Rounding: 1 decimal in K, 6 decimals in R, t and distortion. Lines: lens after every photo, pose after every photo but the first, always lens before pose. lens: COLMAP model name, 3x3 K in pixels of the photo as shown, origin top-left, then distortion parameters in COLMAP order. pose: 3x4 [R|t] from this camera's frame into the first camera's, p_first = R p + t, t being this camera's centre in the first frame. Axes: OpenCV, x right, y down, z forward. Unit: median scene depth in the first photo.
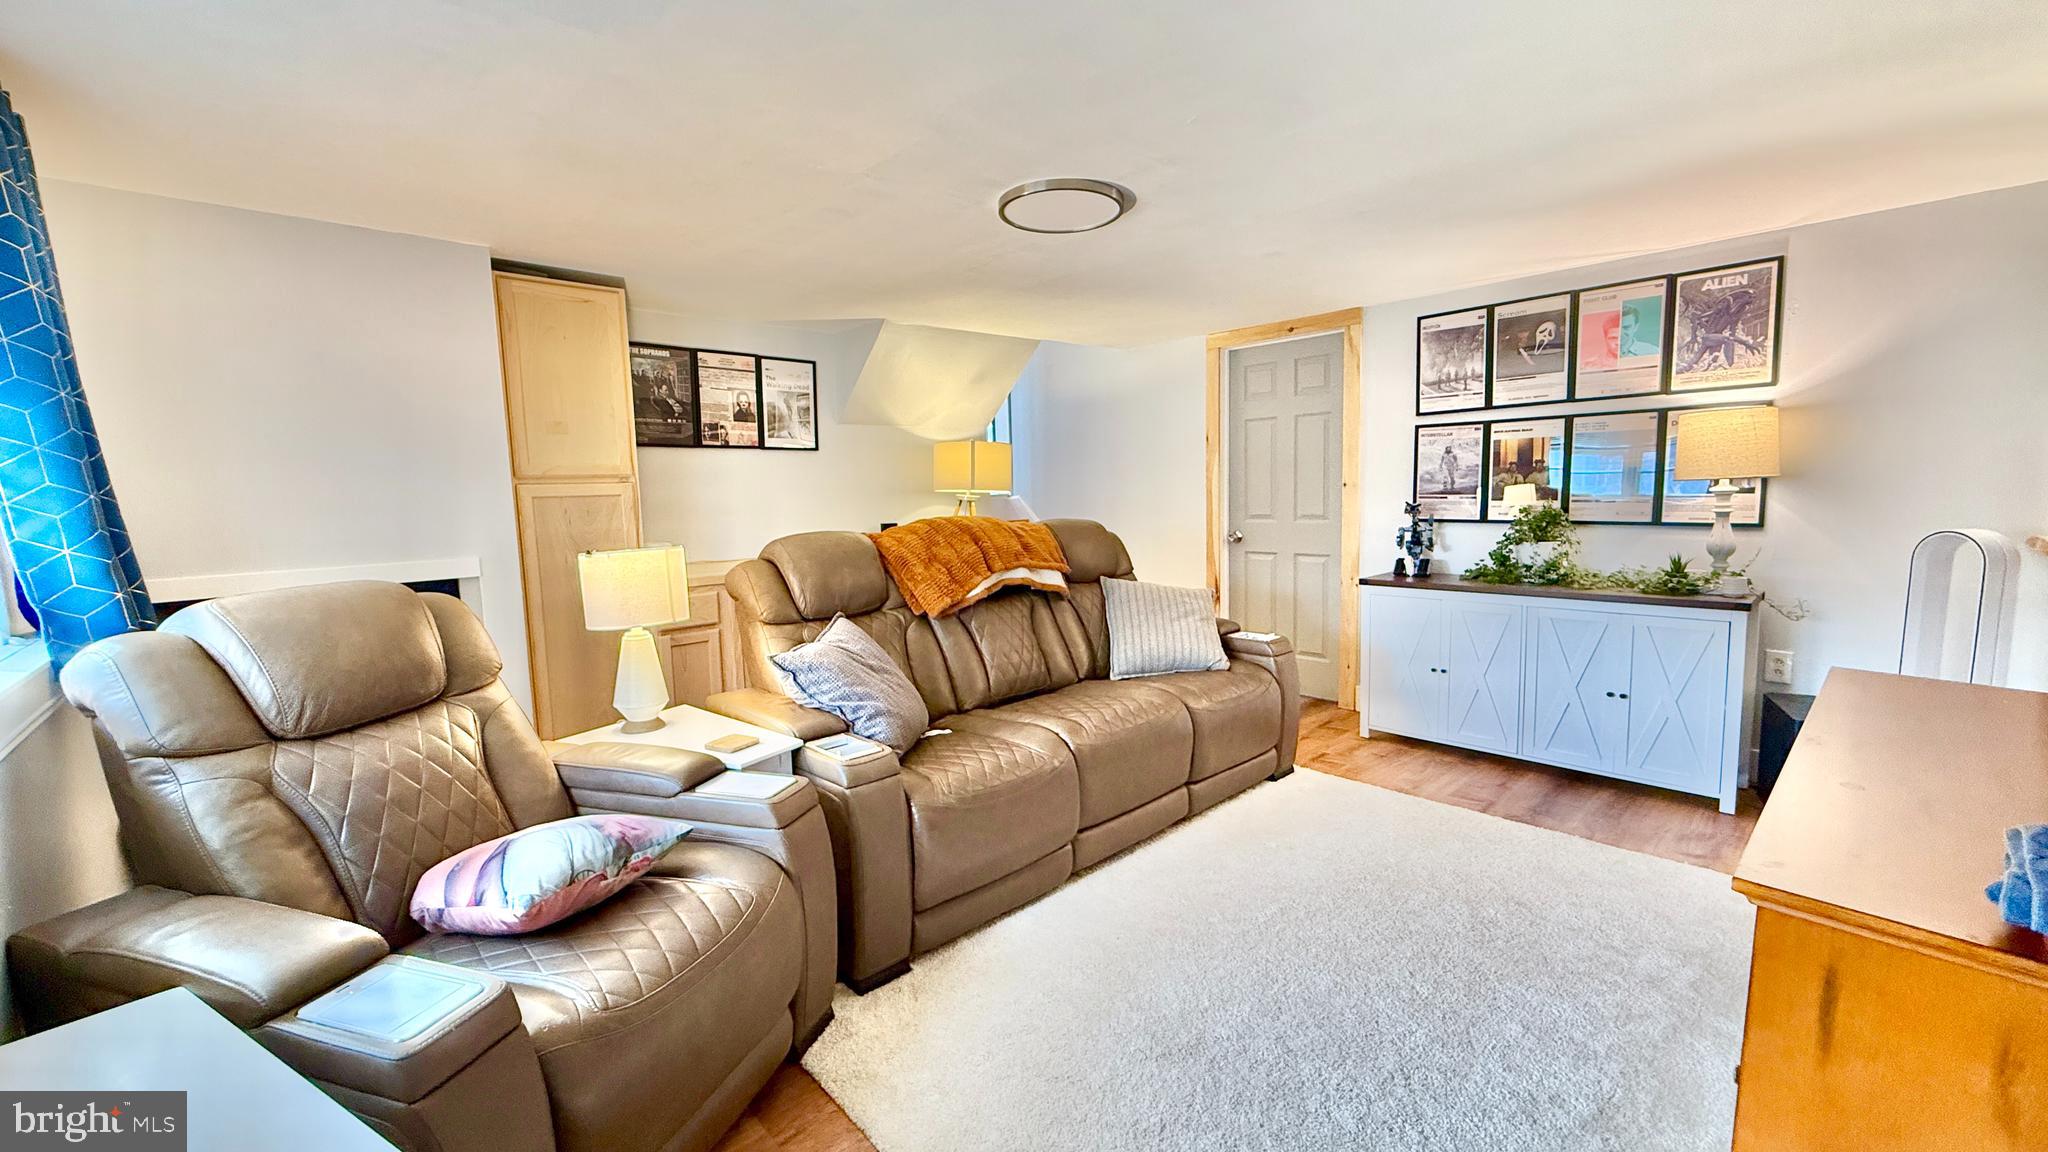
lens RADIAL K [[807.4, 0, 1020.5], [0, 807.4, 571.1], [0, 0, 1]] dist [-0.001233, -0.000049]
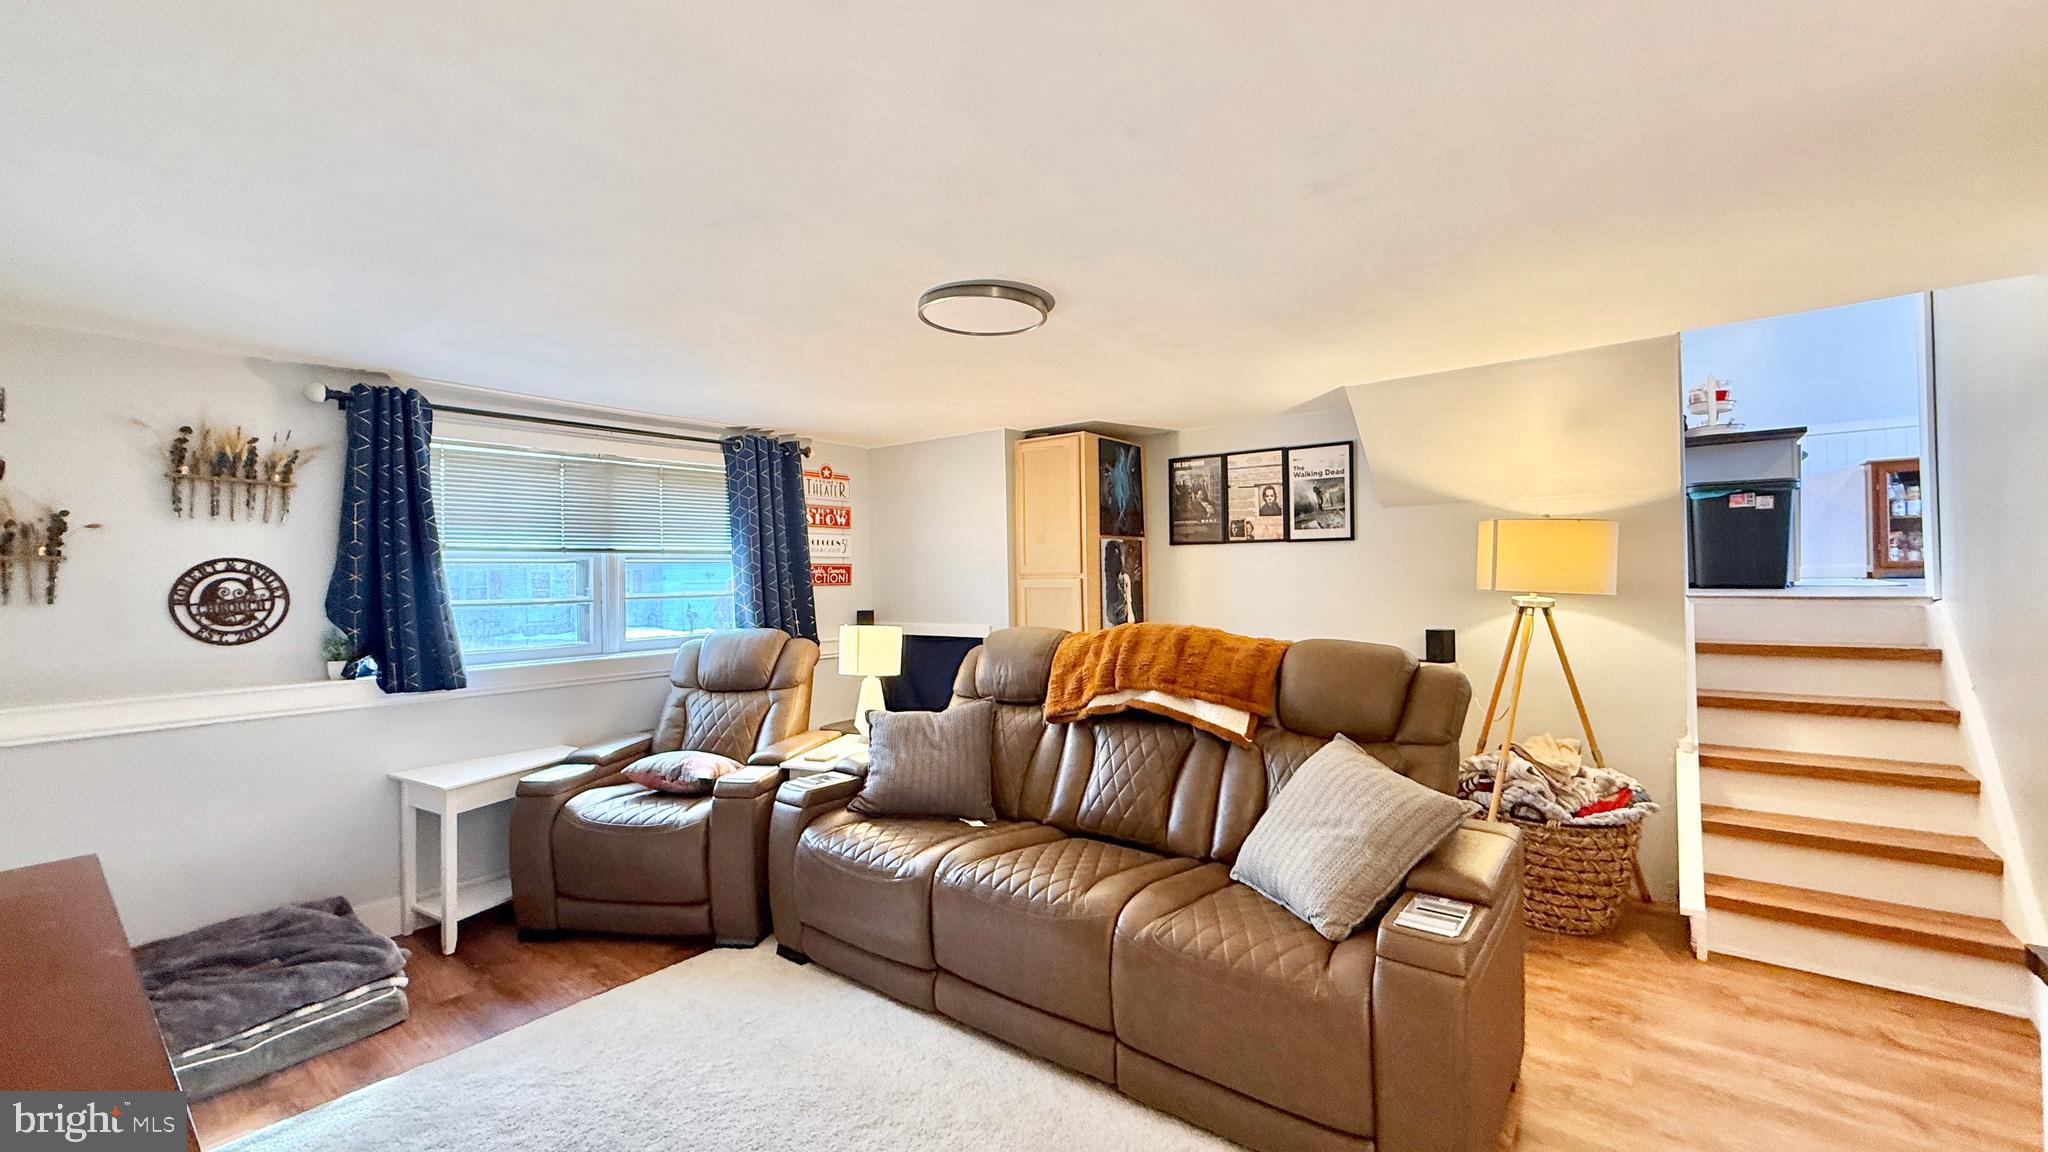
lens RADIAL K [[807.4, 0, 1020.5], [0, 807.4, 571.1], [0, 0, 1]] dist [-0.001233, -0.000049]
pose [[0.159759, 0.011975, -0.987083, 0.614685], [-0.095410, 0.995432, -0.003366, -0.085447], [0.982535, 0.094715, 0.160171, 0.553153]]
